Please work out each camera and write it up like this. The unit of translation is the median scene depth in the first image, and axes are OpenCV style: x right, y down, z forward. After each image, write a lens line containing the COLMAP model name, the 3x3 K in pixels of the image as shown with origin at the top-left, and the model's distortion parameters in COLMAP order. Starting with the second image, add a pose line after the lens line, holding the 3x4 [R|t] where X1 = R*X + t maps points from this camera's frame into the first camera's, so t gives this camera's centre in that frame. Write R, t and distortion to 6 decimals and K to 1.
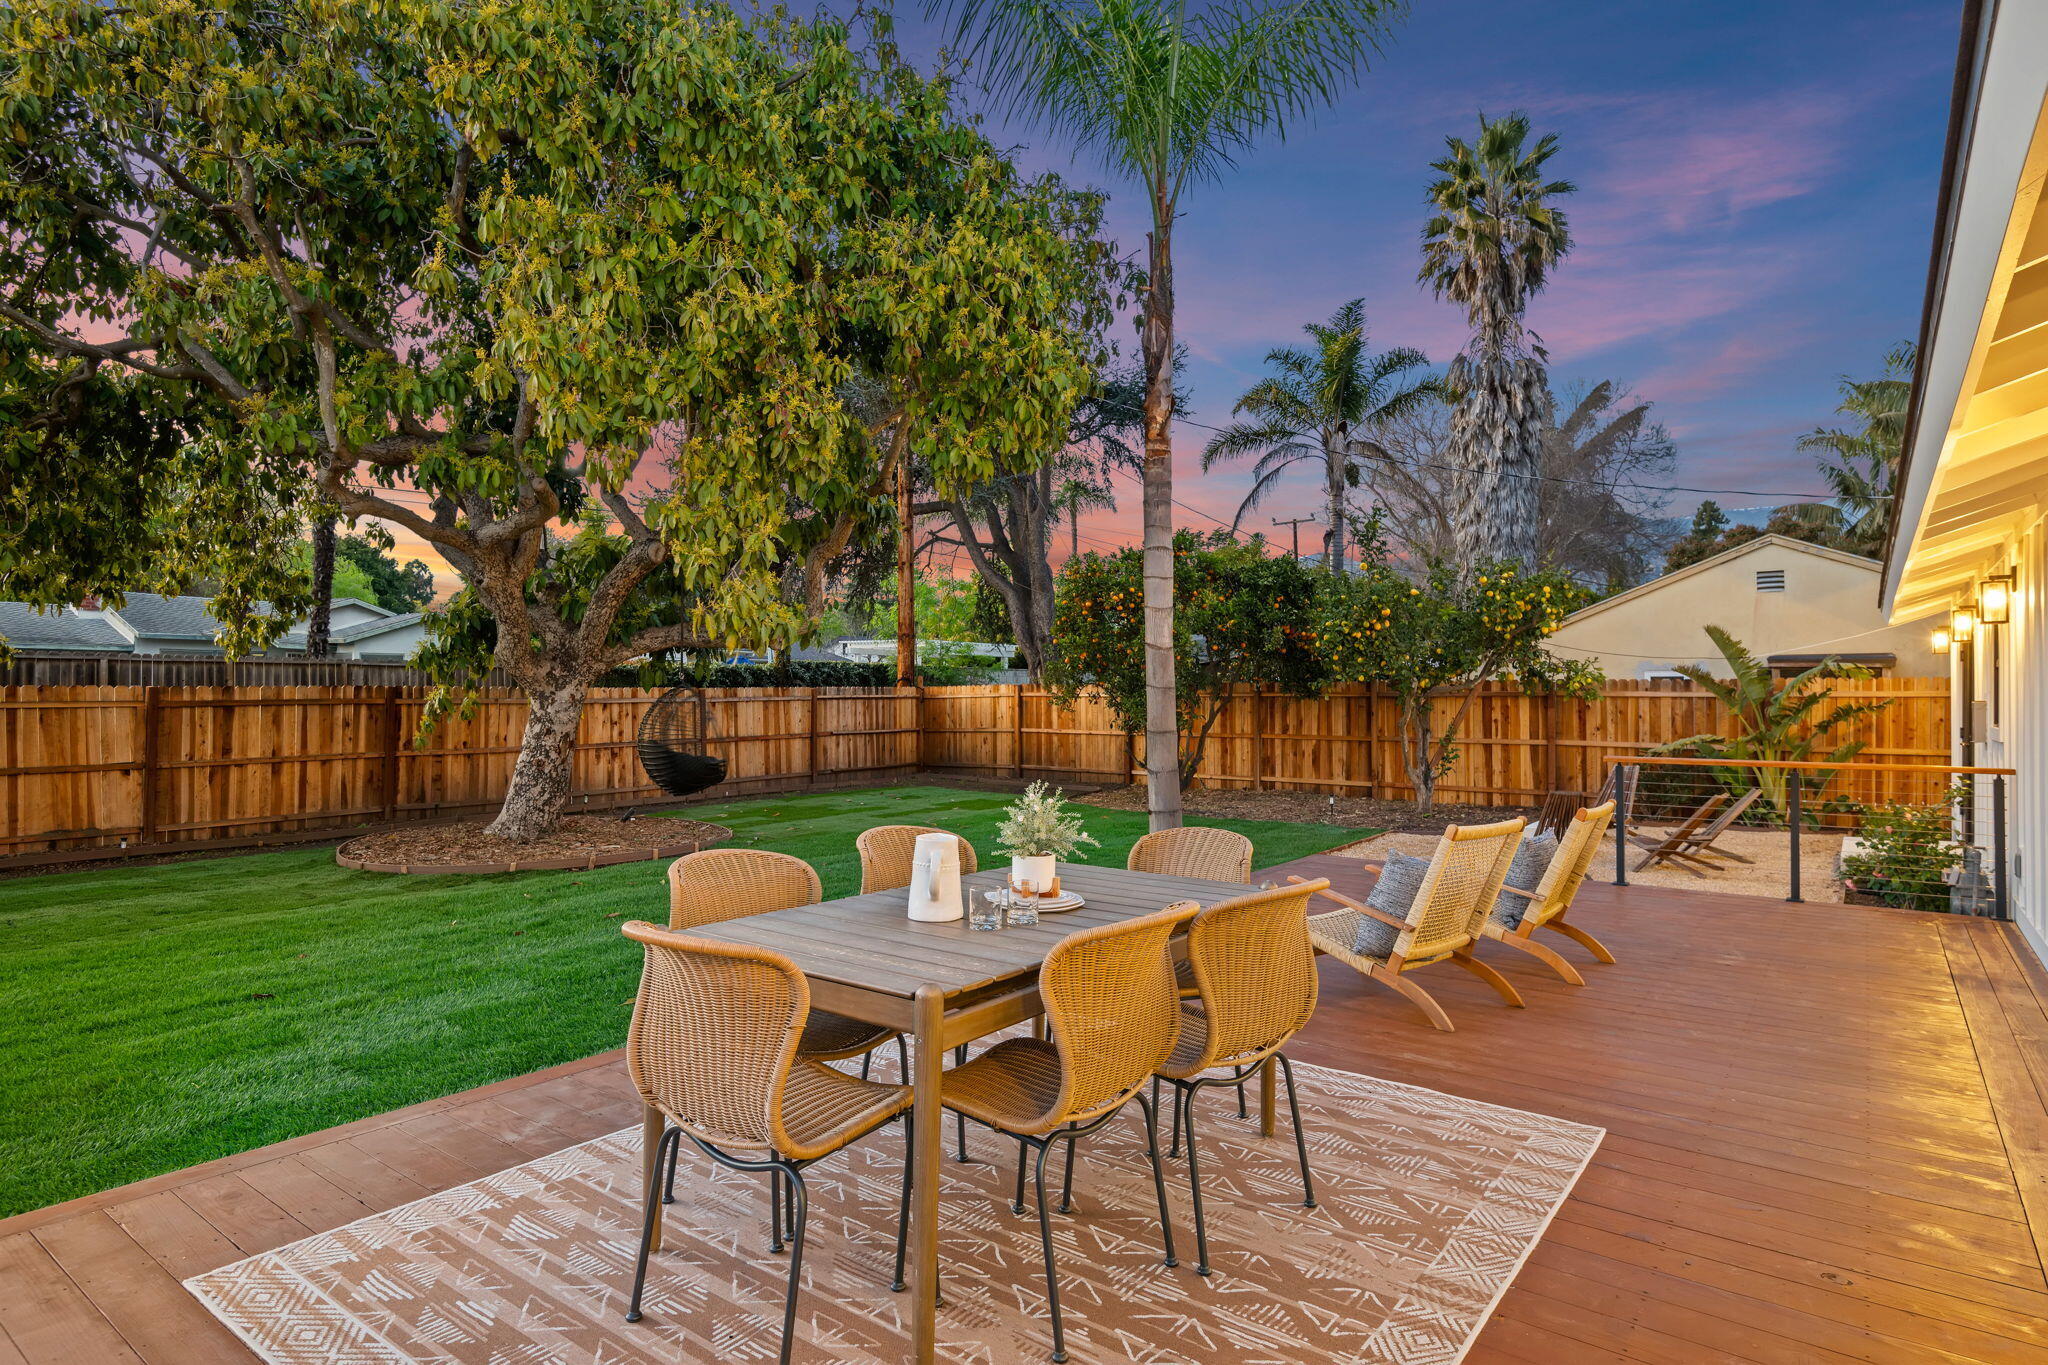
lens RADIAL K [[1139.3, 0, 1023.1], [0, 1139.3, 687.0], [0, 0, 1]] dist [0.002797, -0.000360]
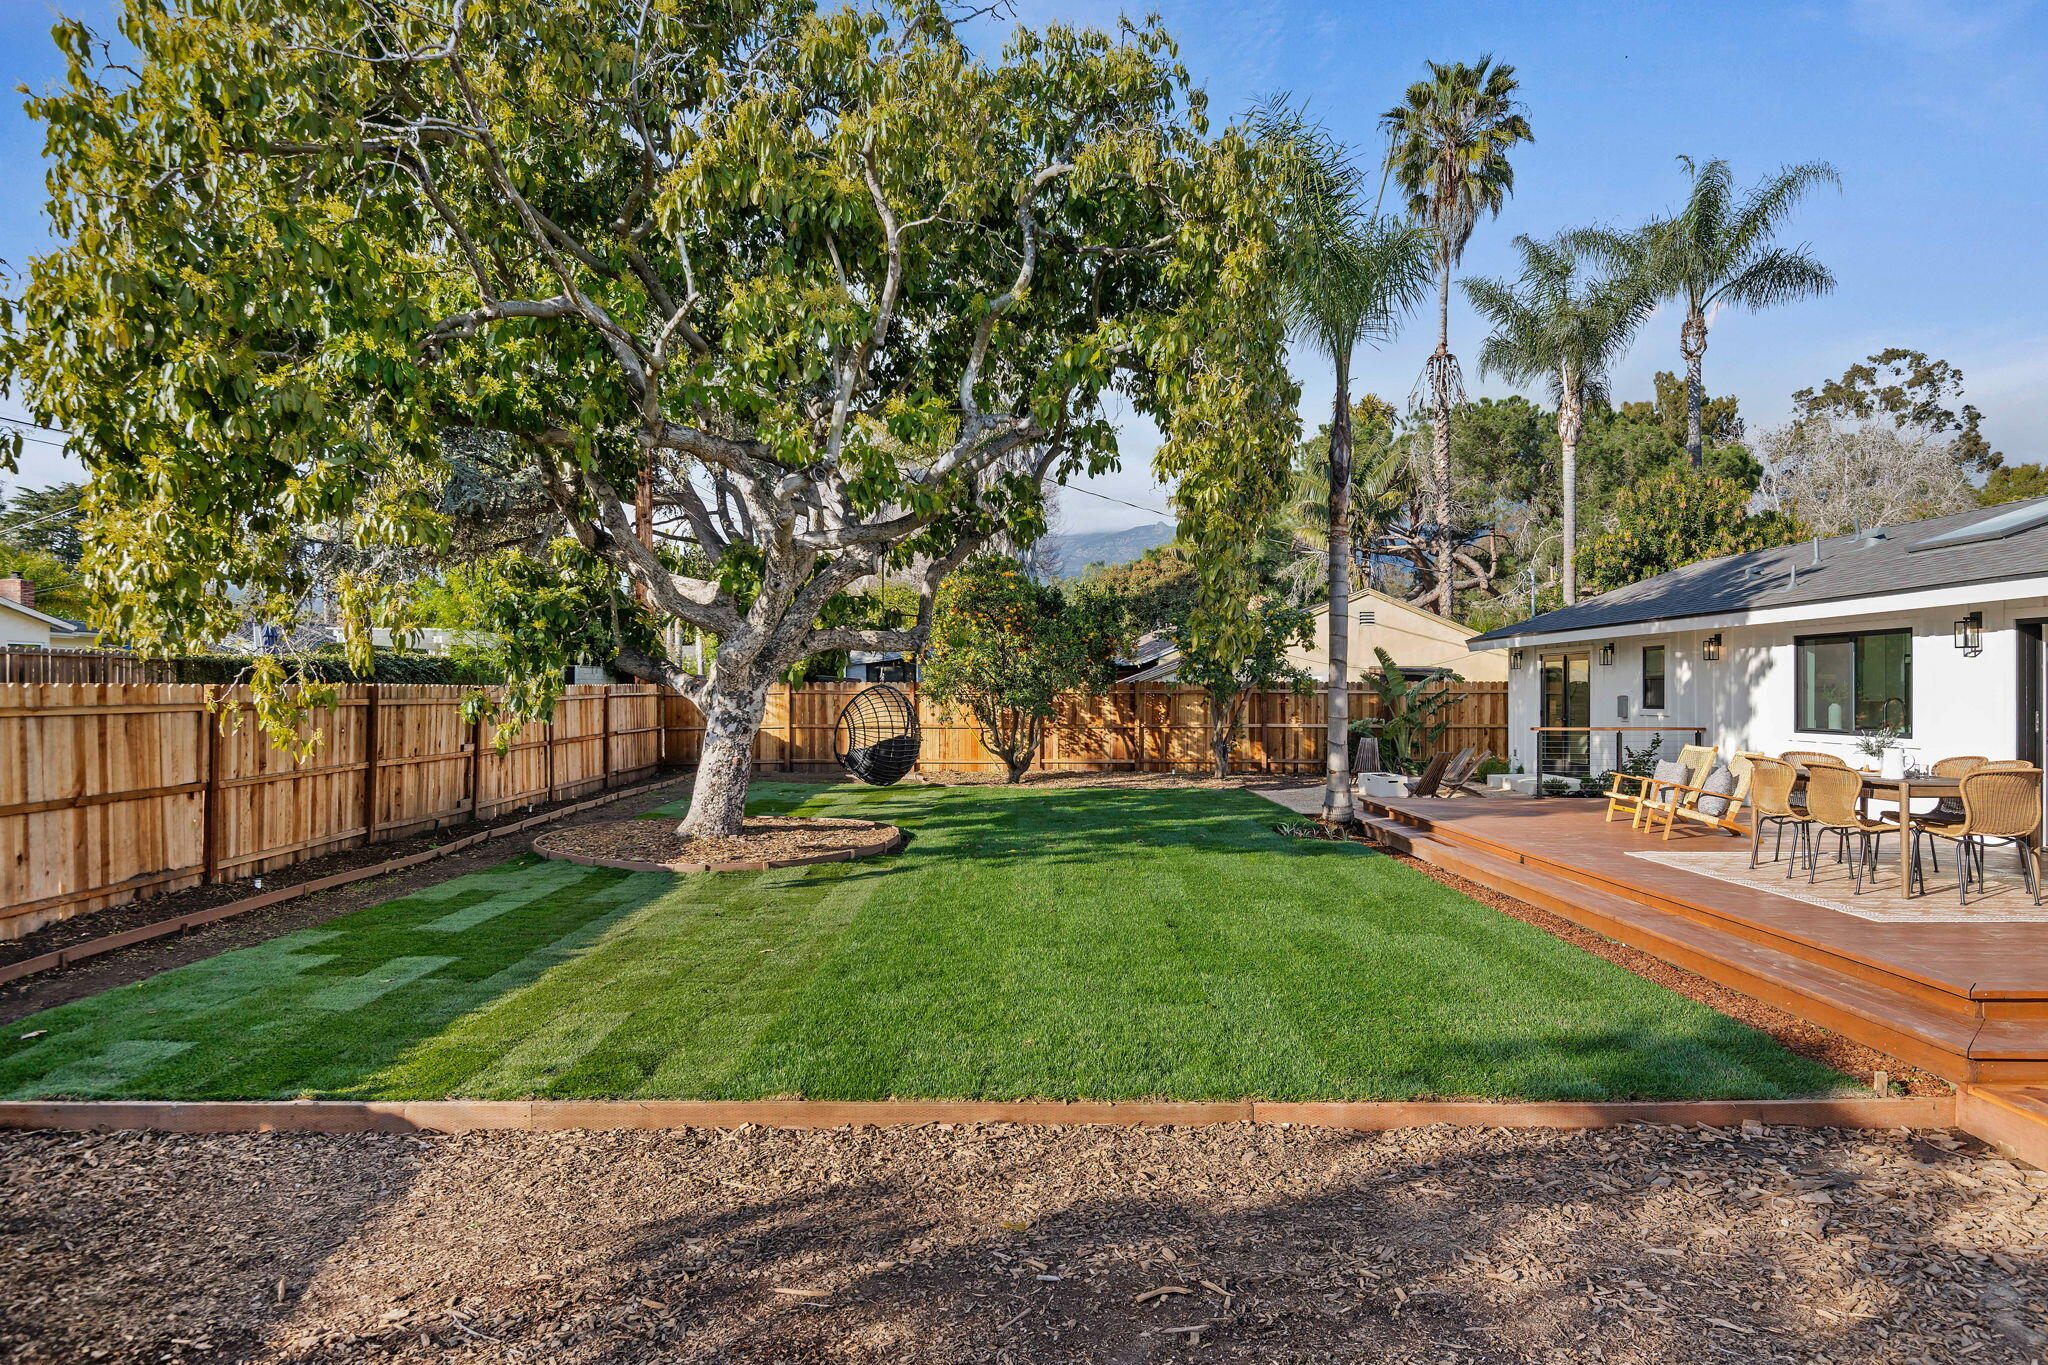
lens RADIAL K [[1139.3, 0, 1023.1], [0, 1139.3, 687.0], [0, 0, 1]] dist [0.002797, -0.000360]
pose [[0.806670, 0.001013, 0.591001, -0.717899], [-0.002714, 0.999994, 0.001991, -0.001991], [-0.590996, -0.003210, 0.806668, 0.031875]]
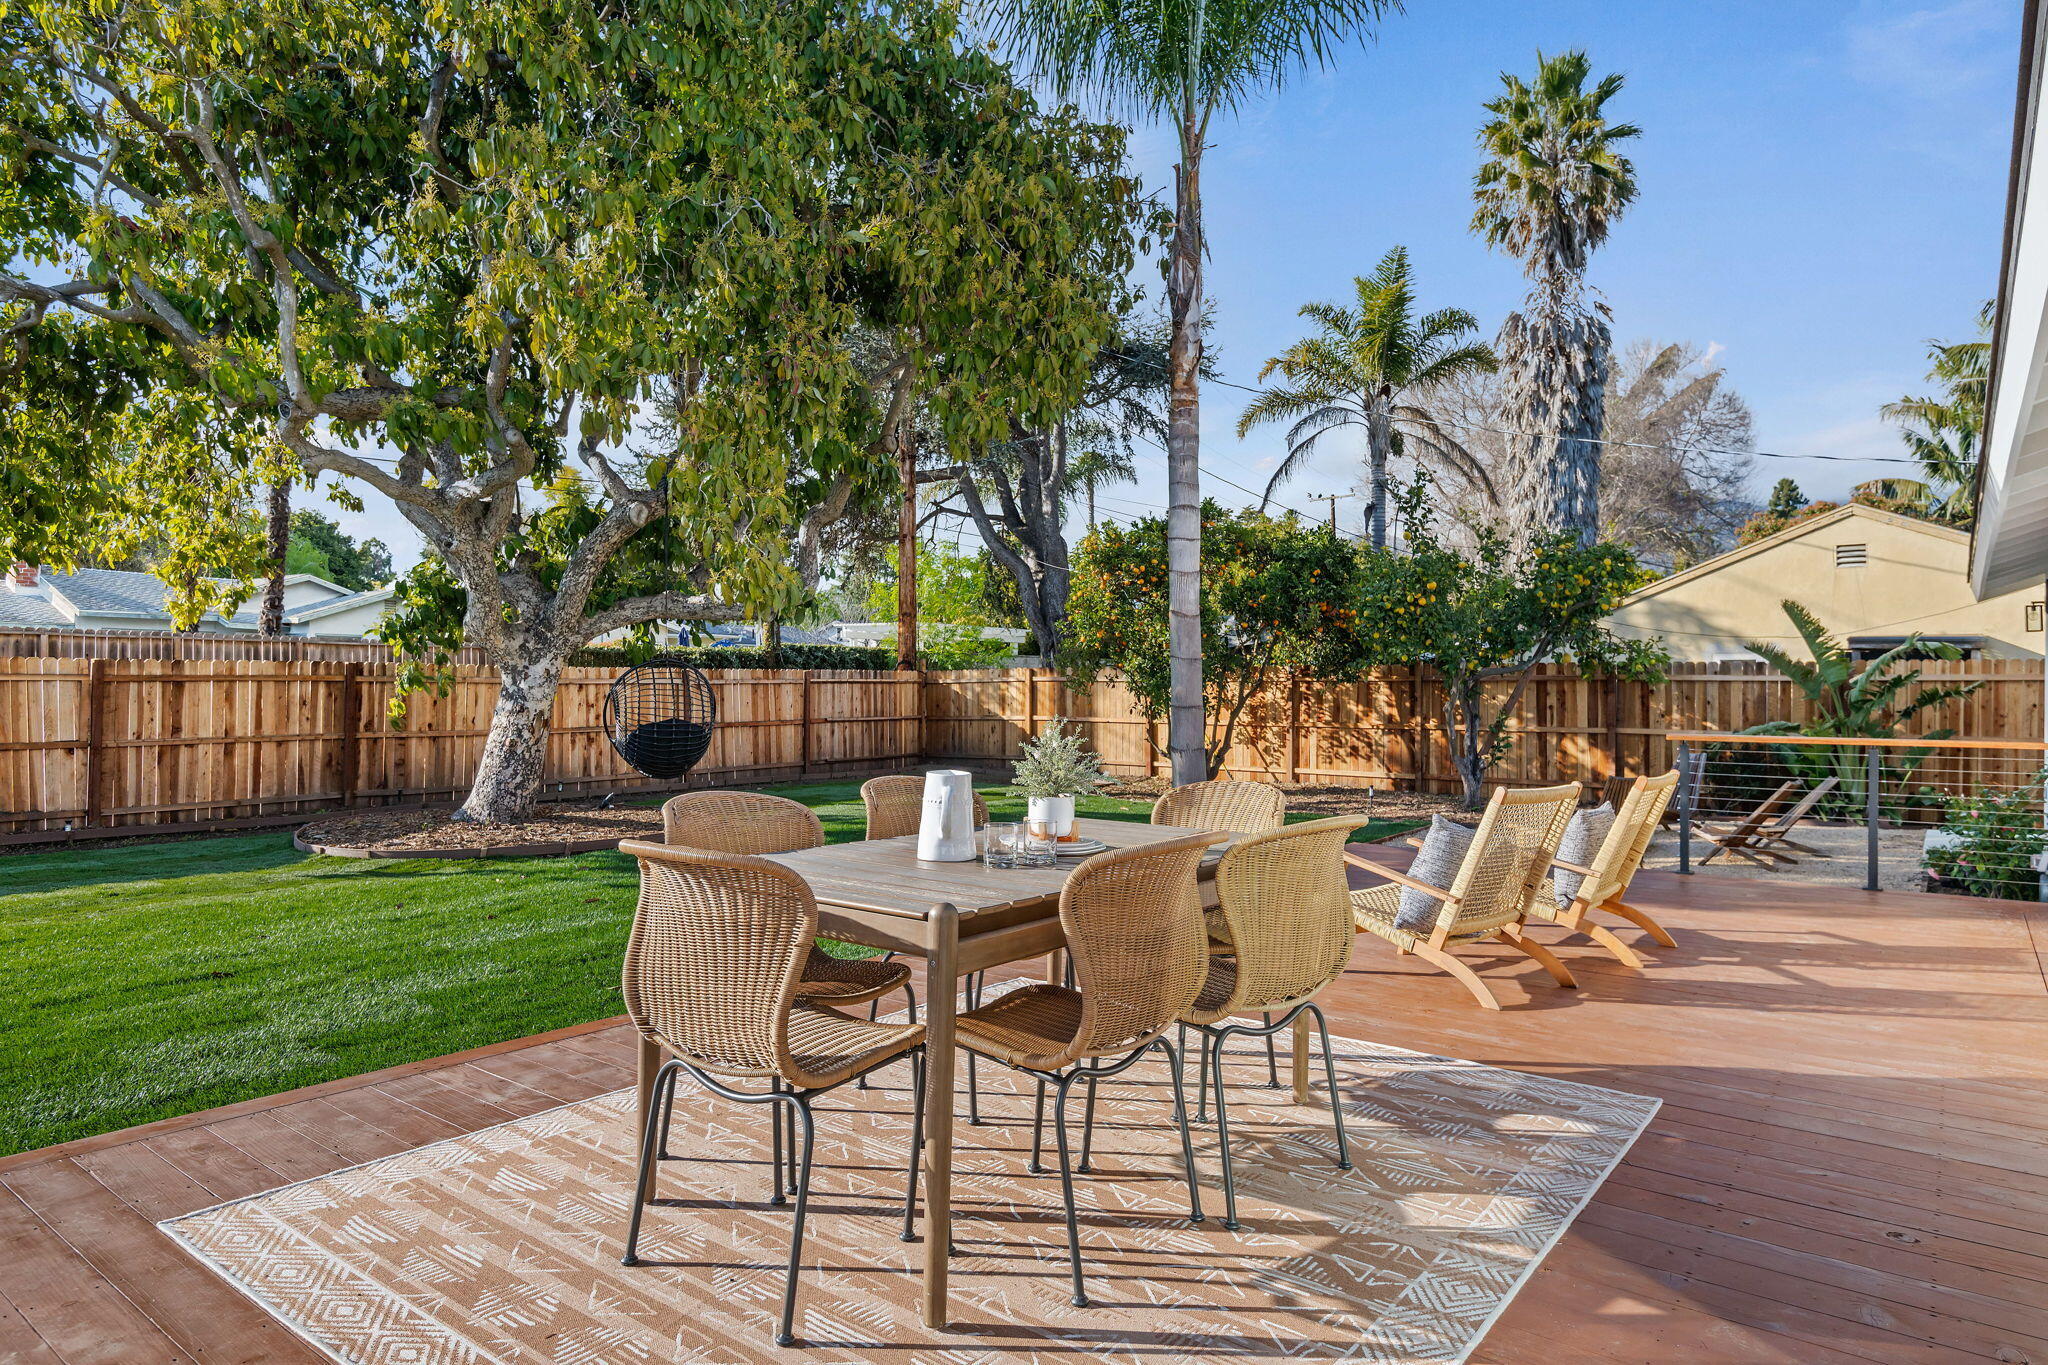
lens RADIAL K [[1247.2, 0, 1024.0], [0, 1247.2, 682.5], [0, 0, 1]] dist [-0.004979, -0.002365]
pose [[0.999956, 0.005318, -0.007732, -0.001353], [-0.005302, 0.999984, 0.002147, 0.011600], [0.007744, -0.002106, 0.999968, -0.005291]]
